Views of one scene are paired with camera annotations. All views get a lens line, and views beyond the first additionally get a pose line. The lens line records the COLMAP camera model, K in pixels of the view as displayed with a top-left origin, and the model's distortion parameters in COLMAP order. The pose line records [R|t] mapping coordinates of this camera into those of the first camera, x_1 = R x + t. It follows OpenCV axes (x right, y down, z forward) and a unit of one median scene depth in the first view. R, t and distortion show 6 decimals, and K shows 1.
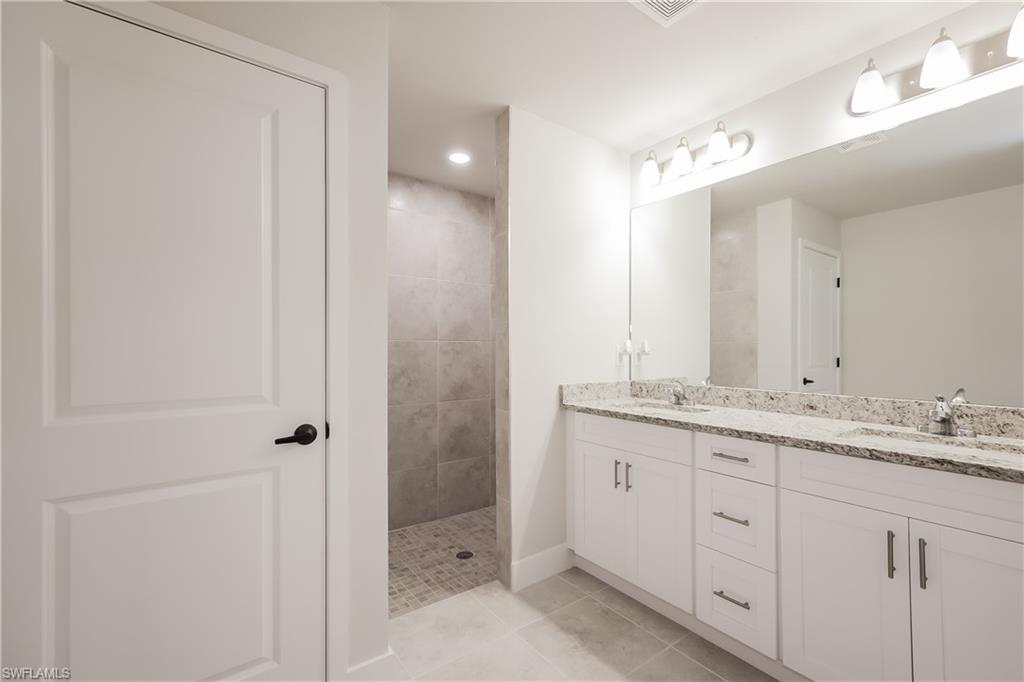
lens RADIAL K [[445.8, 0, 512.0], [0, 445.8, 341.0], [0, 0, 1]] dist [0.025591, 0.000006]
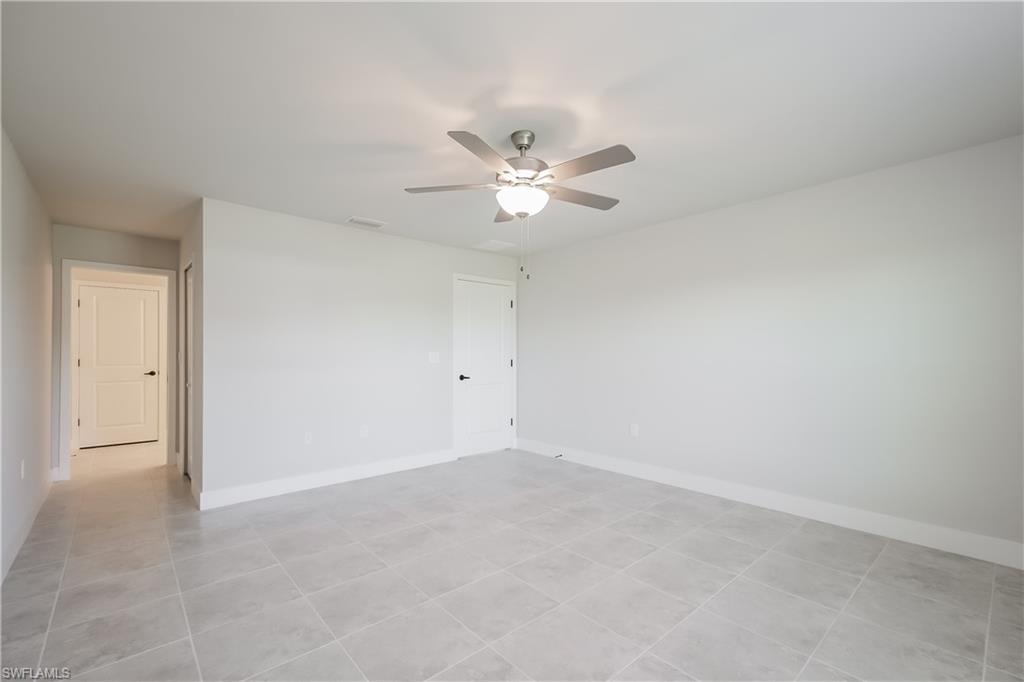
lens RADIAL K [[445.8, 0, 512.0], [0, 445.8, 341.0], [0, 0, 1]] dist [0.025591, 0.000006]
pose [[0.815426, 0.010594, 0.578765, -0.044465], [-0.002693, 0.999891, -0.014508, -0.011474], [-0.578856, 0.010271, 0.815365, -1.203369]]
